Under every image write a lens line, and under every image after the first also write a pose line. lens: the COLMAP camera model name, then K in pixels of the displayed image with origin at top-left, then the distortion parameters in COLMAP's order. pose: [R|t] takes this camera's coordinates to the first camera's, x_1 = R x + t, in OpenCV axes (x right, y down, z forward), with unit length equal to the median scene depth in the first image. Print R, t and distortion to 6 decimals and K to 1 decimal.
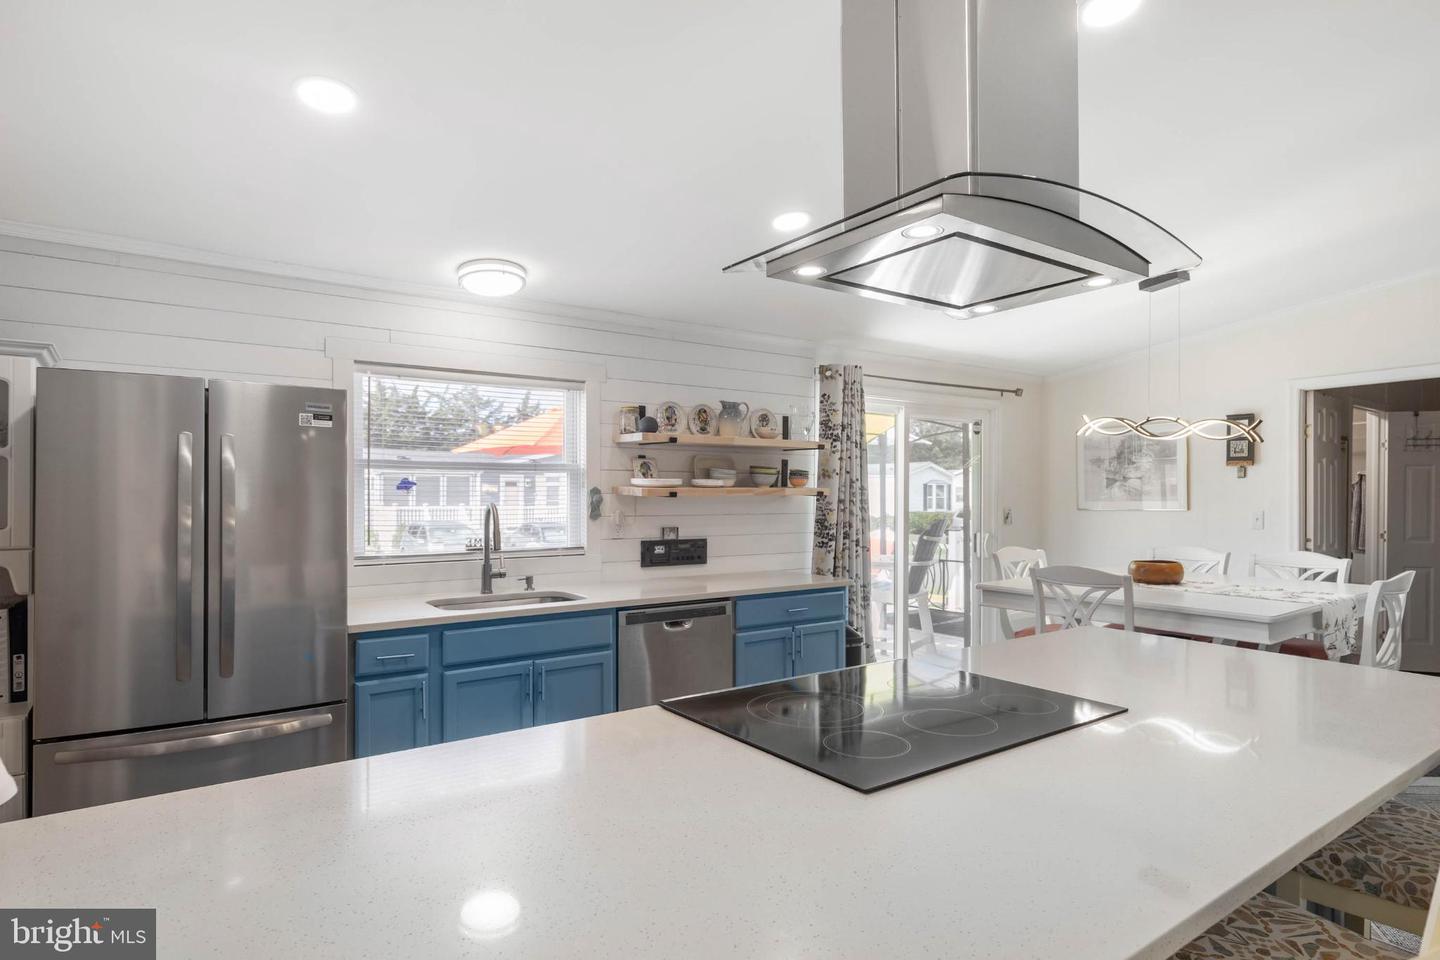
lens RADIAL K [[799.3, 0, 719.4], [0, 799.3, 489.1], [0, 0, 1]] dist [0.000873, 0.005464]
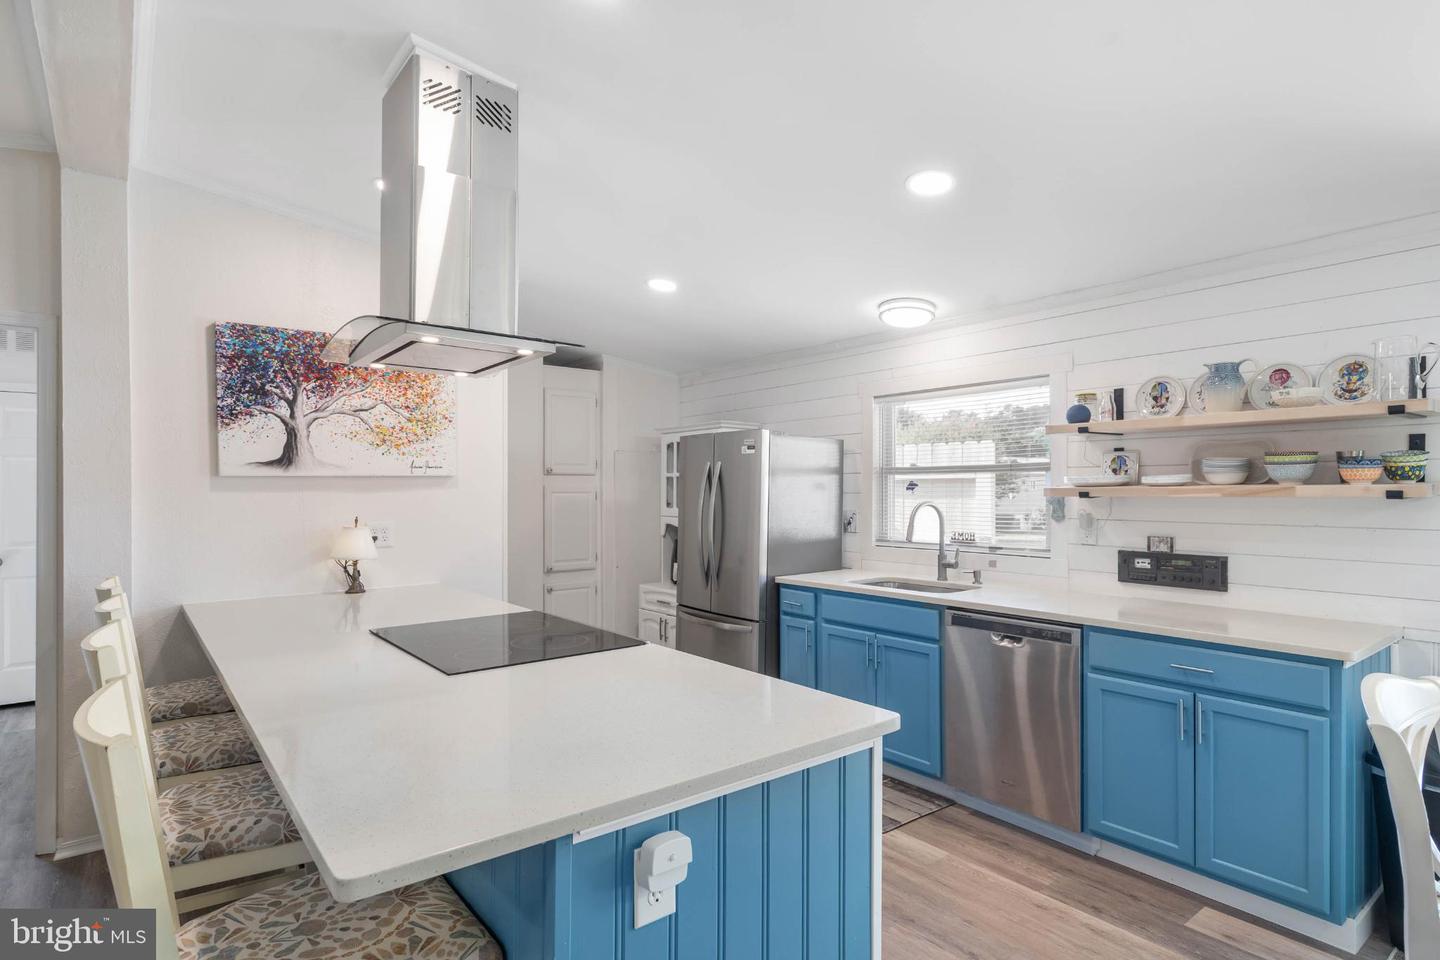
lens RADIAL K [[751.3, 0, 719.8], [0, 751.3, 486.0], [0, 0, 1]] dist [0.002885, 0.001041]
pose [[0.045342, -0.006349, -0.998951, 0.585623], [0.007797, 0.999952, -0.006002, -0.000686], [0.998941, -0.007517, 0.045389, 0.477658]]
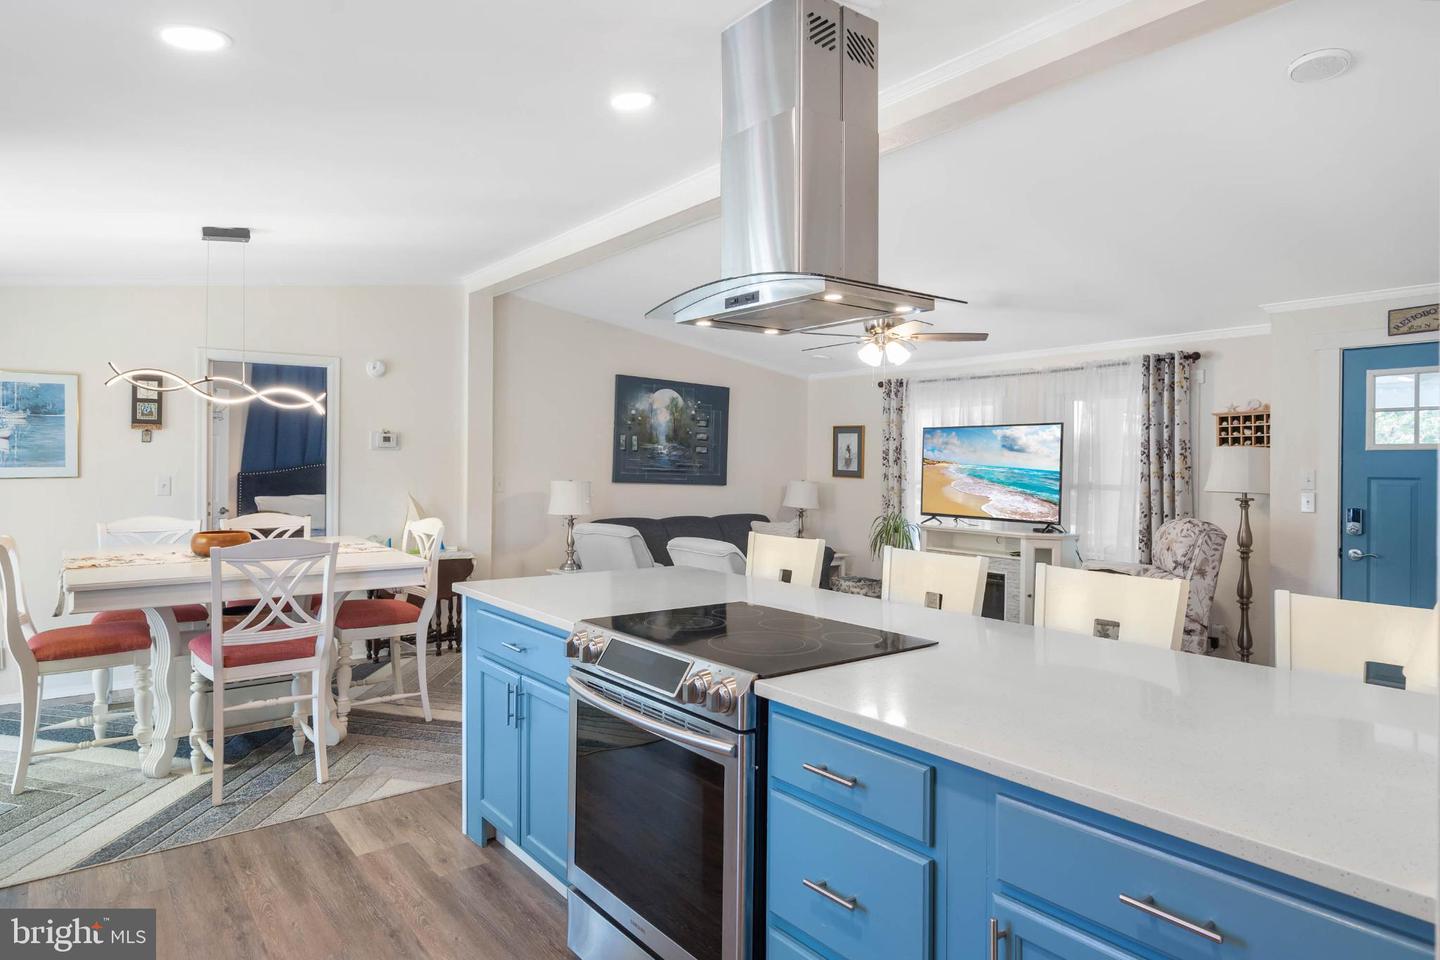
lens RADIAL K [[833.6, 0, 706.2], [0, 833.6, 469.6], [0, 0, 1]] dist [0.020816, -0.000850]
pose [[-0.030217, -0.009517, 0.999498, -0.389916], [-0.014454, 0.999854, 0.009083, -0.000029], [-0.999439, -0.014172, -0.030351, 0.395259]]
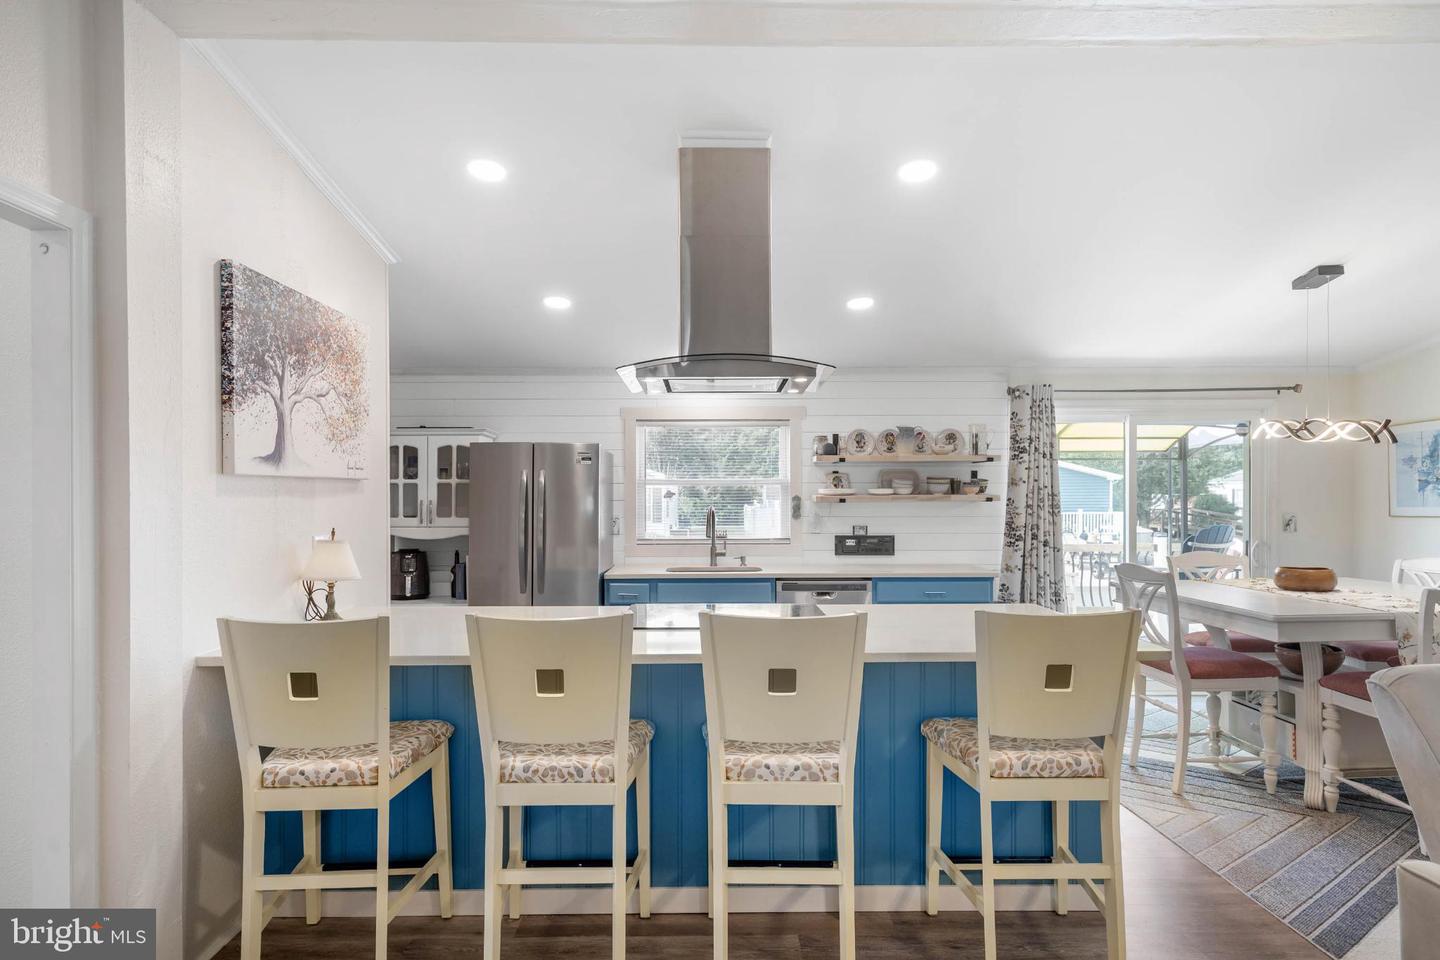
lens RADIAL K [[799.3, 0, 718.6], [0, 799.3, 502.4], [0, 0, 1]] dist [0.000873, 0.005464]
pose [[0.815977, -0.001485, -0.578082, 0.450183], [0.006496, 0.999957, 0.006600, -0.000304], [0.578047, -0.009141, 0.815952, -0.176449]]
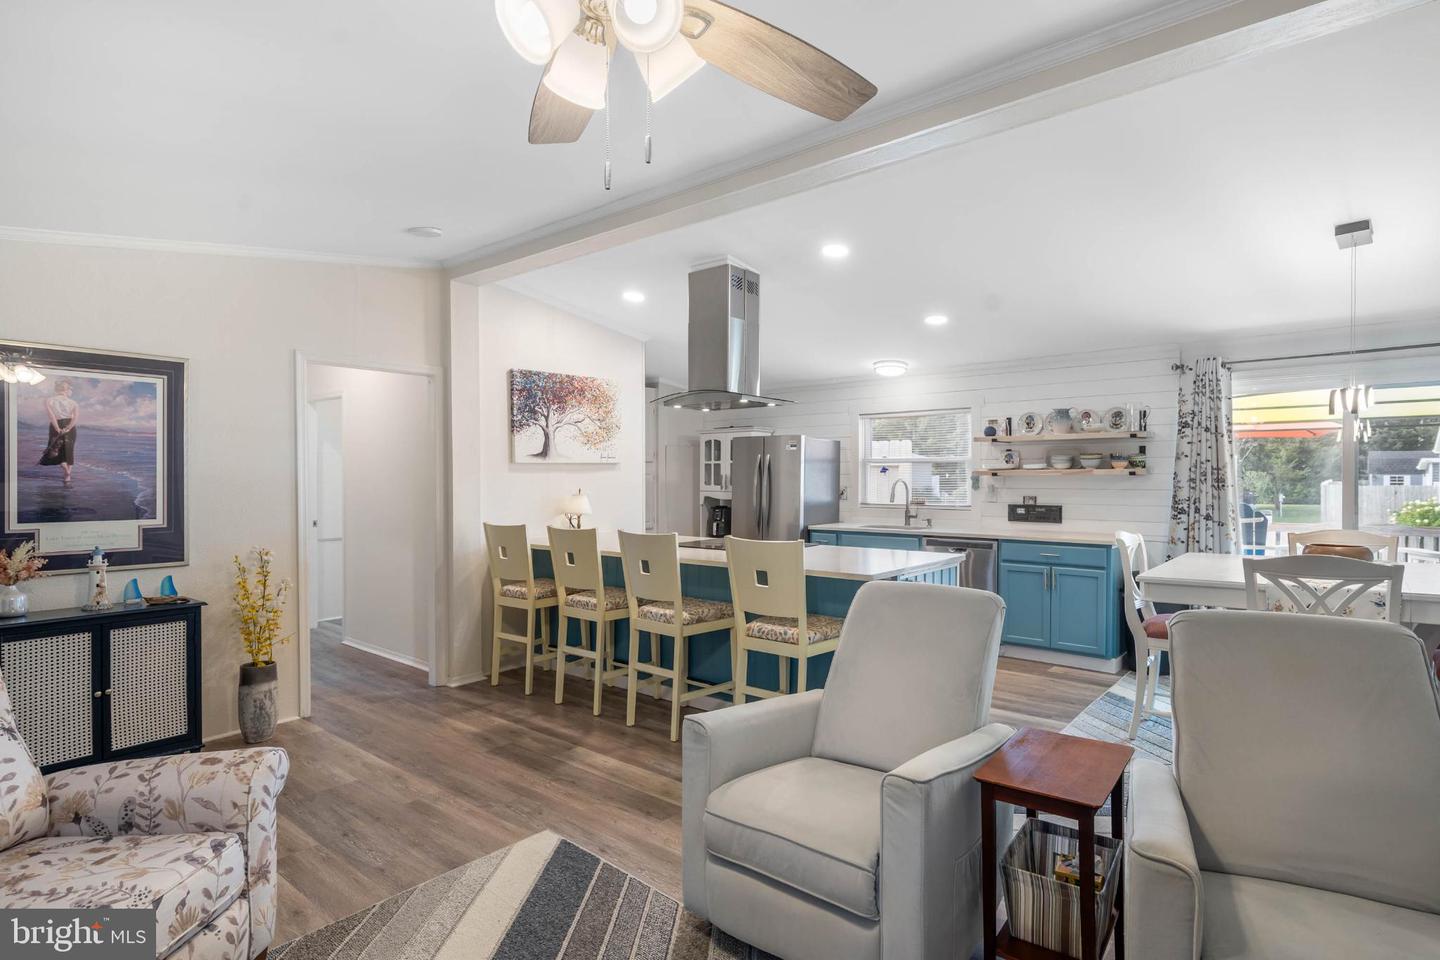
lens RADIAL K [[751.3, 0, 722.7], [0, 751.3, 481.6], [0, 0, 1]] dist [0.002885, 0.001041]
pose [[0.246064, 0.006302, -0.969233, 1.034429], [0.007844, 0.999933, 0.008493, 0.003244], [0.969222, -0.009692, 0.245998, 0.087361]]
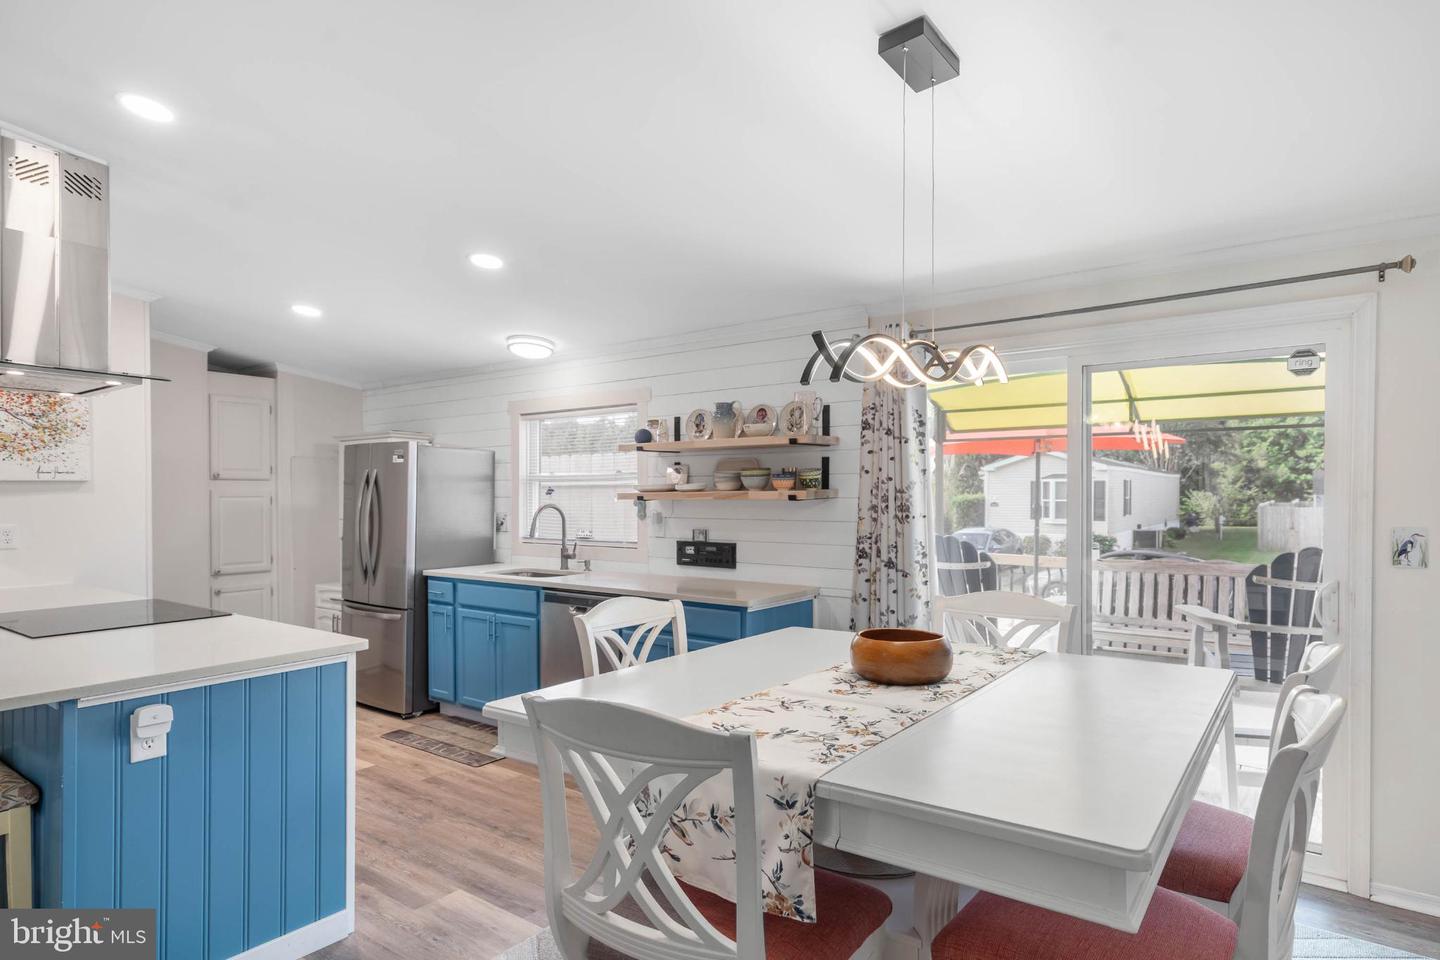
lens RADIAL K [[799.3, 0, 719.8], [0, 799.3, 505.4], [0, 0, 1]] dist [0.000873, 0.005464]
pose [[0.302613, 0.011012, -0.953050, 0.841154], [0.006994, 0.999881, 0.013774, 0.001679], [0.953088, -0.010833, 0.302500, 0.632729]]
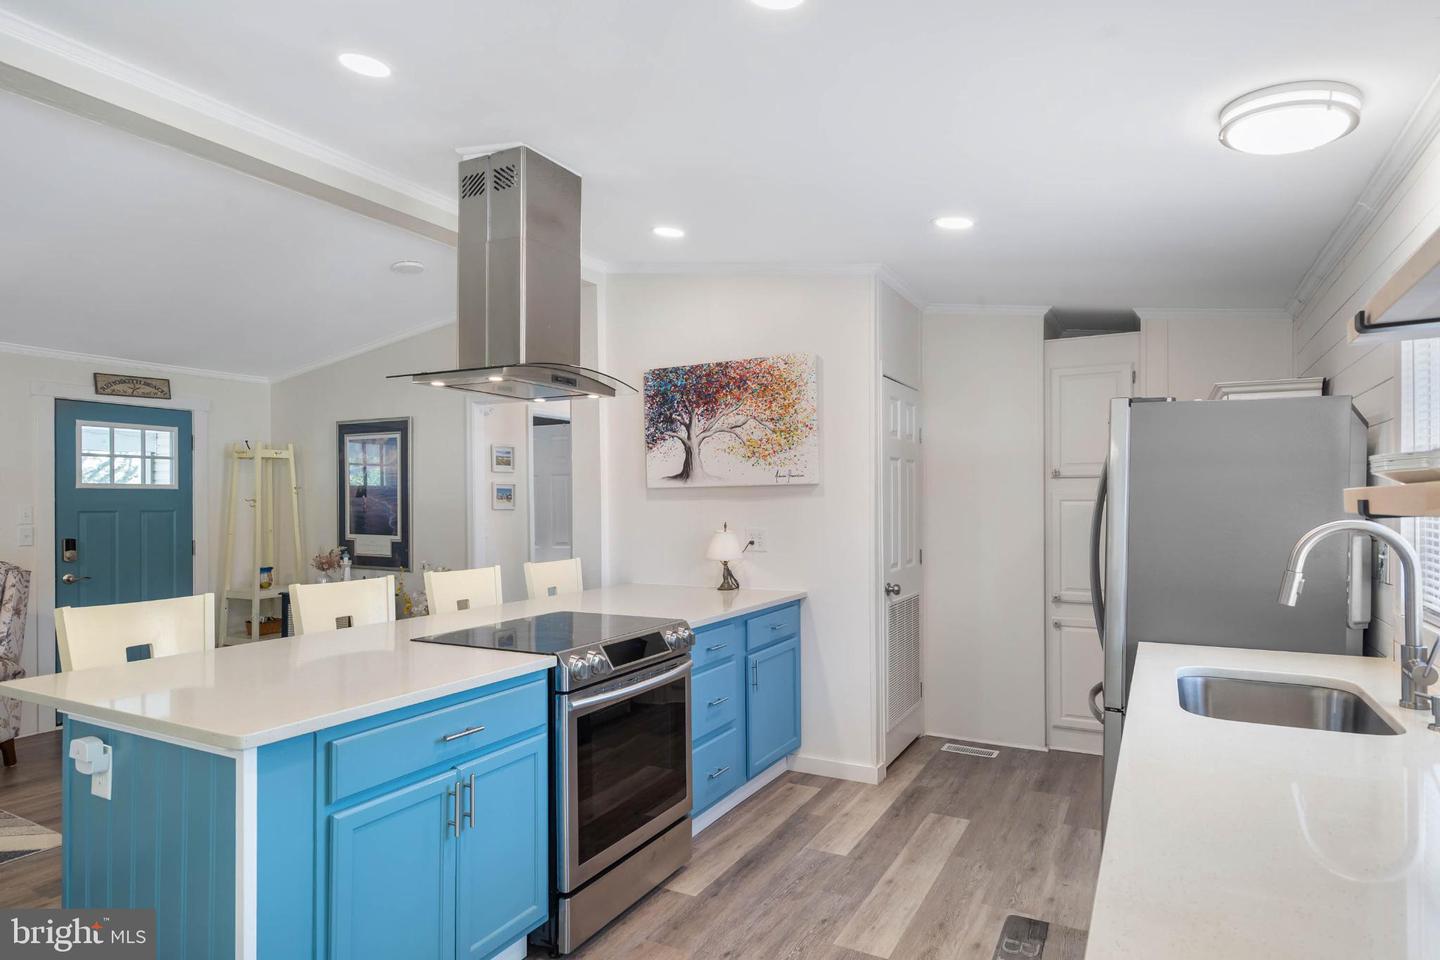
lens RADIAL K [[797.1, 0, 729.5], [0, 797.1, 501.8], [0, 0, 1]] dist [0.014947, 0.000150]
pose [[-0.898722, 0.002227, -0.438512, 0.218687], [0.005243, 0.999970, -0.005667, 0.004574], [0.438487, -0.007392, -0.898707, 0.939988]]
